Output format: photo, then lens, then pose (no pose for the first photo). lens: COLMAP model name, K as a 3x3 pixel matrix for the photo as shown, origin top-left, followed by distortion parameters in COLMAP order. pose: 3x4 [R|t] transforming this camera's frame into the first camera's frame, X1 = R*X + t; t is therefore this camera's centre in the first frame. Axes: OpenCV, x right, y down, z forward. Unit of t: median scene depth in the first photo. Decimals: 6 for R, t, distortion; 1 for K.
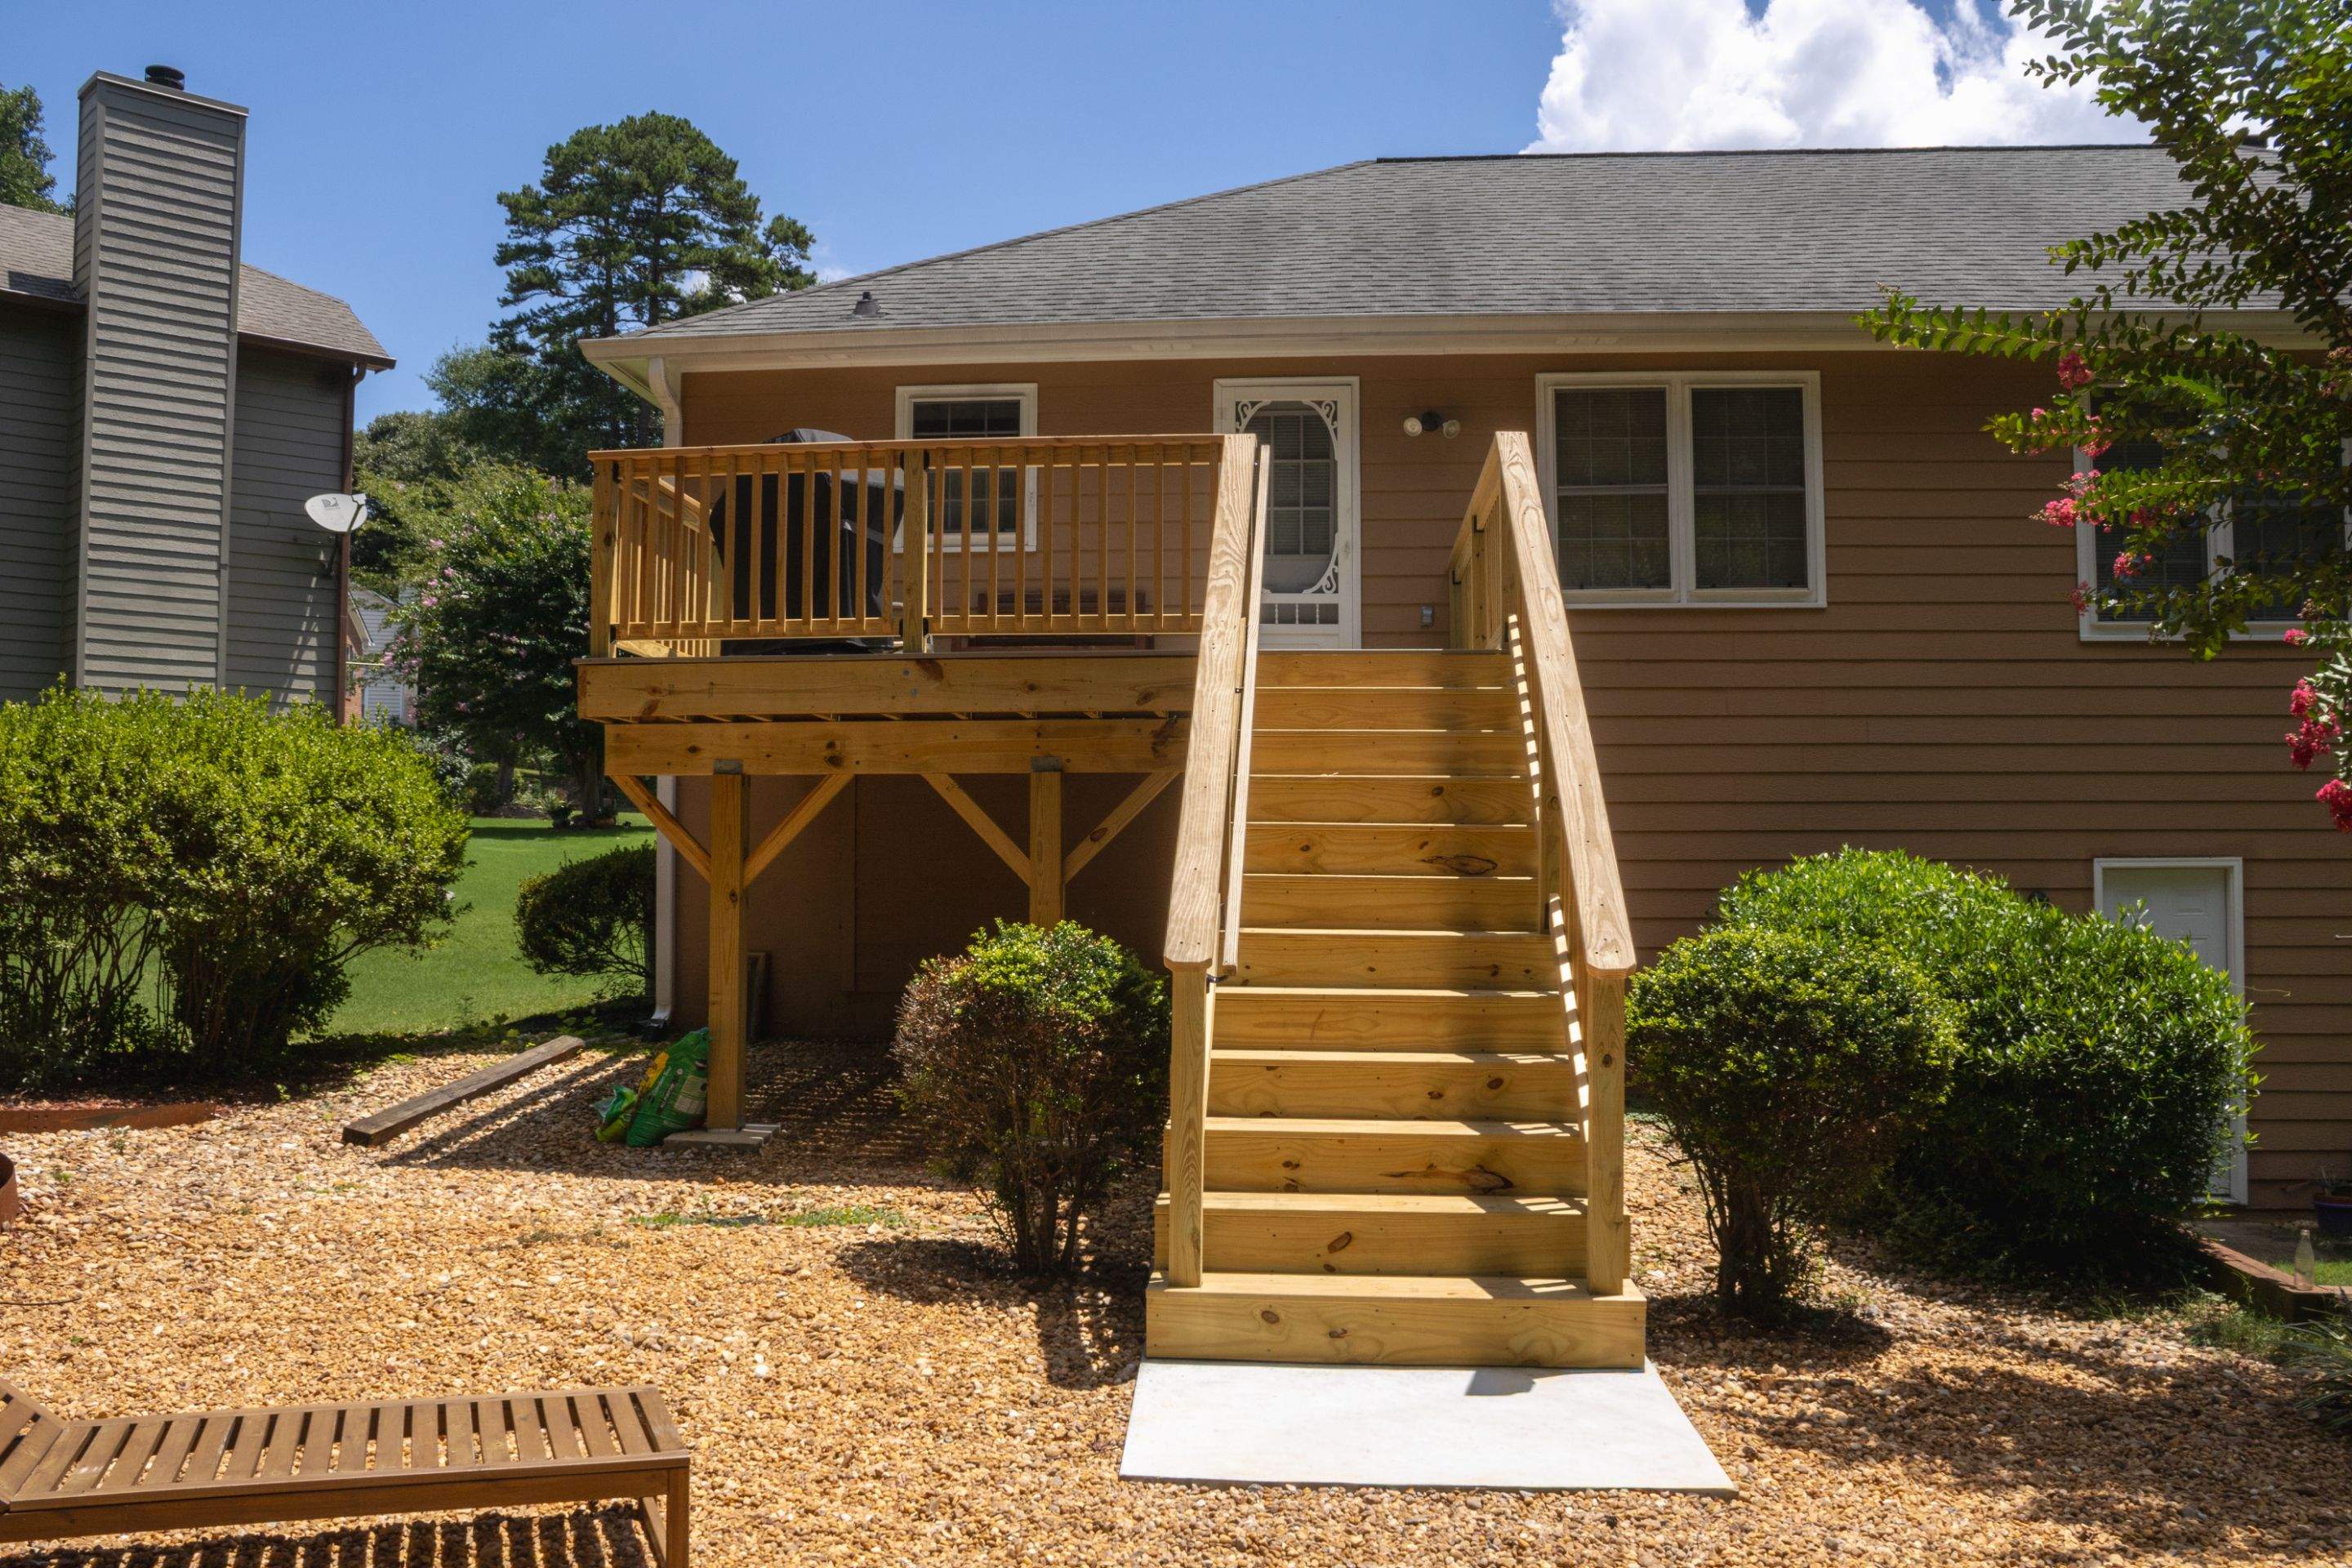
lens RADIAL K [[1929.8, 0, 1176.0], [0, 1929.8, 784.0], [0, 0, 1]] dist [0.030960, -0.004290]
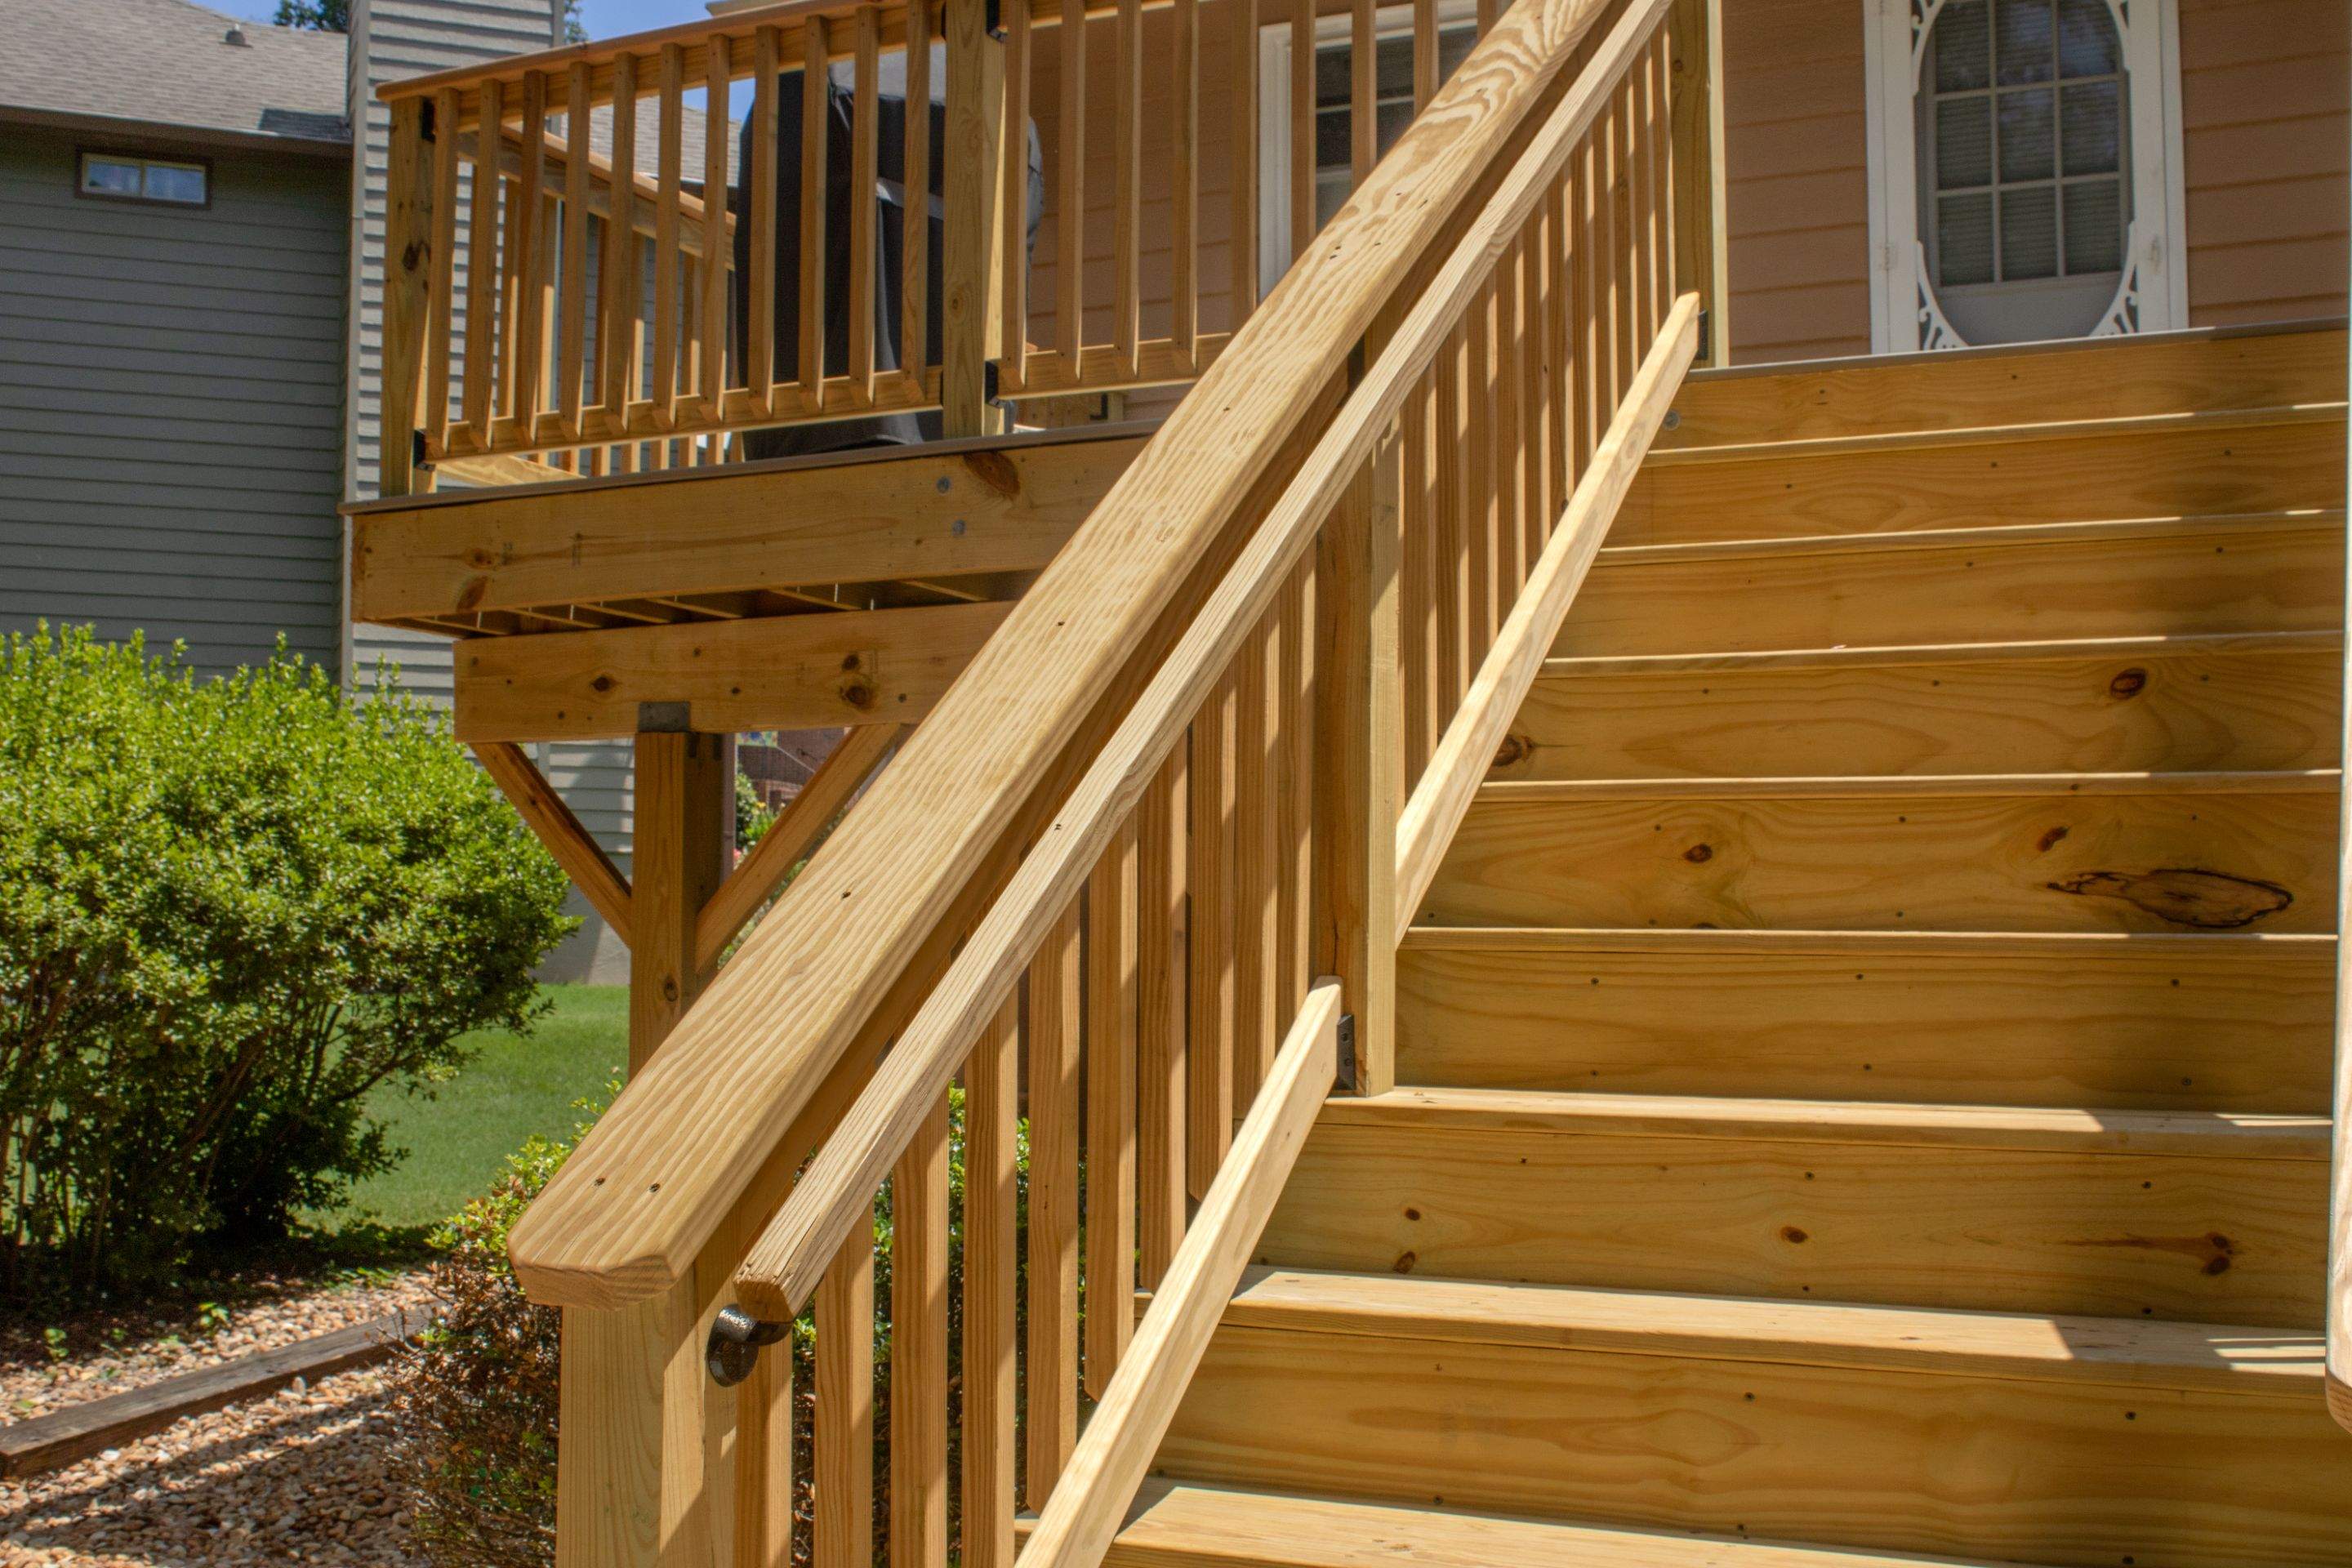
lens RADIAL K [[2768.7, 0, 1176.0], [0, 2768.7, 784.0], [0, 0, 1]] dist [0.029290, 0.022968]
pose [[0.947637, -0.023644, -0.318472, 0.106569], [0.019805, 0.999687, -0.015287, 0.020689], [0.318733, 0.008180, 0.947809, 0.390016]]
